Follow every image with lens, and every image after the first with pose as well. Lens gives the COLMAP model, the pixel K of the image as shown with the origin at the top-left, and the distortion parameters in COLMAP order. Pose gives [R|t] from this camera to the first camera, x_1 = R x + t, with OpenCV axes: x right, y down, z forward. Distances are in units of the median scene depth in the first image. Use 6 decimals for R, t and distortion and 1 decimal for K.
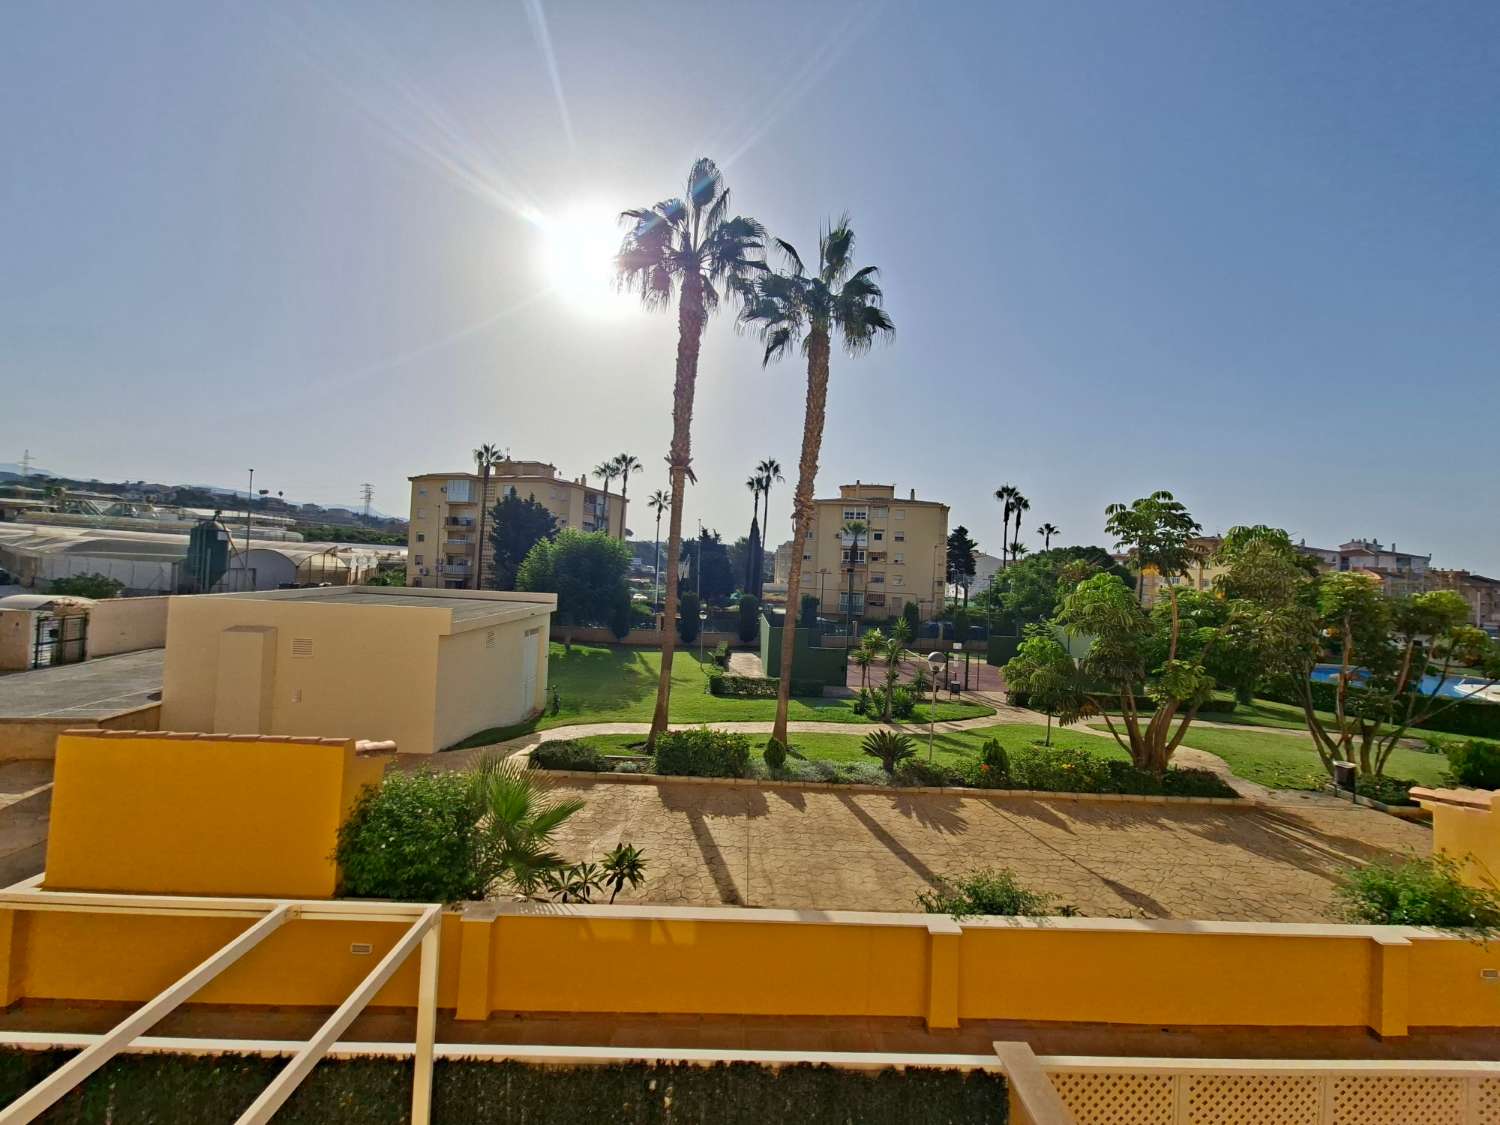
lens RADIAL K [[593.2, 0, 779.0], [0, 593.2, 554.8], [0, 0, 1]] dist [0.001121, -0.000561]
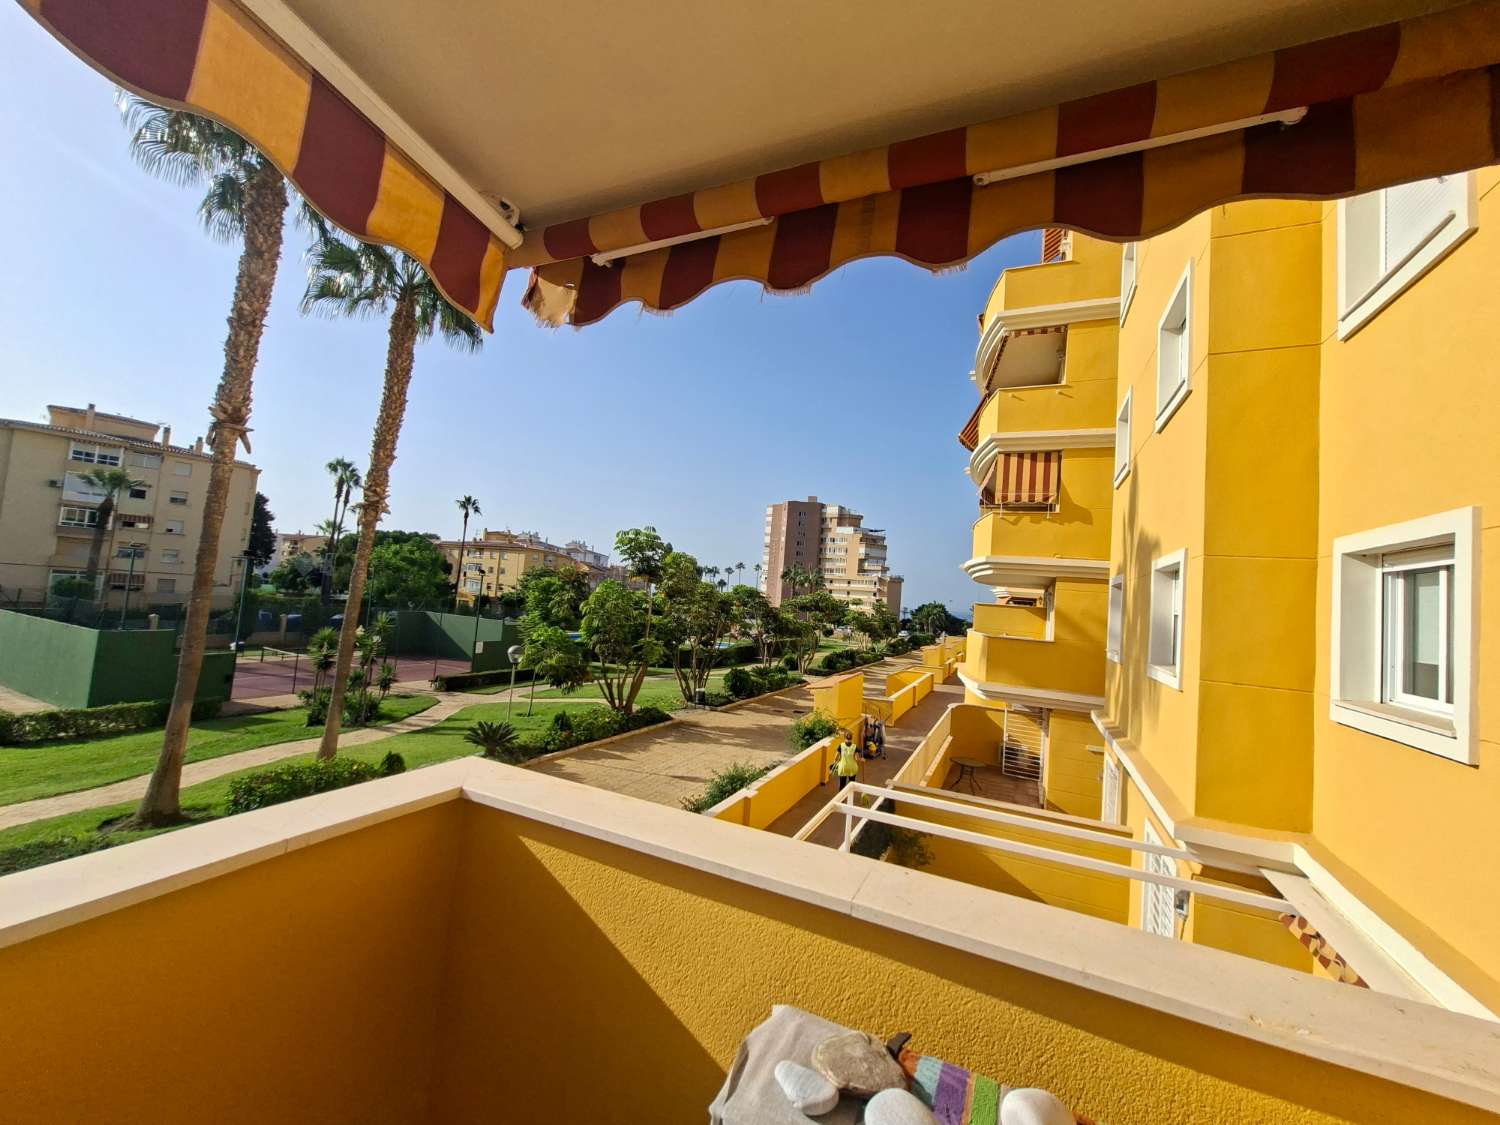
lens RADIAL K [[593.2, 0, 751.9], [0, 593.2, 553.4], [0, 0, 1]] dist [0.001121, -0.000561]
pose [[0.446662, 0.055331, 0.892990, -0.149156], [-0.084557, 0.996229, -0.019434, -0.008149], [-0.890698, -0.066829, 0.449656, 0.023165]]
